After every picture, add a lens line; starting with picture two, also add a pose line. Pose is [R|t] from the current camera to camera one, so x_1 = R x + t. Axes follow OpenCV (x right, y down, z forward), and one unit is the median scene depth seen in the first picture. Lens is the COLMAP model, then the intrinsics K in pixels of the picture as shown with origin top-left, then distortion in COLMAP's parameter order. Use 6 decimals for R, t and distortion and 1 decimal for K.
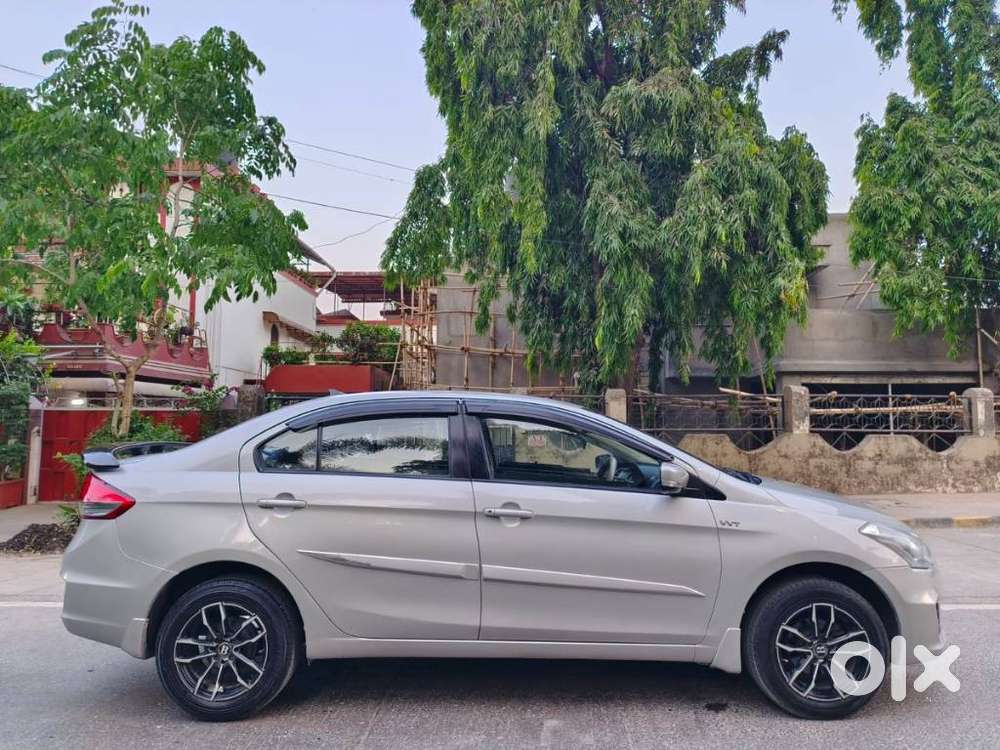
lens RADIAL K [[683.7, 0, 500.0], [0, 683.7, 375.0], [0, 0, 1]] dist [0.036141, 0.000669]
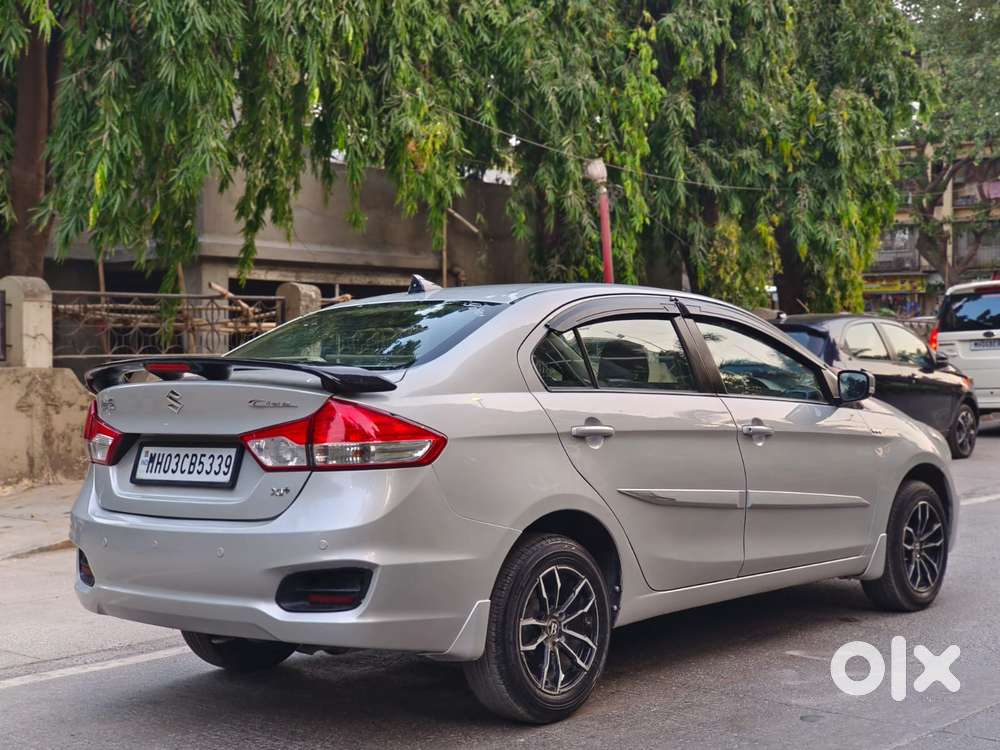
lens RADIAL K [[1486.5, 0, 500.0], [0, 1486.5, 375.0], [0, 0, 1]] dist [0.134473, -0.078246]
pose [[0.655116, -0.015128, 0.755376, -1.619901], [-0.045979, 0.997148, 0.059846, 0.034329], [-0.754128, -0.073938, 0.652553, 0.024140]]
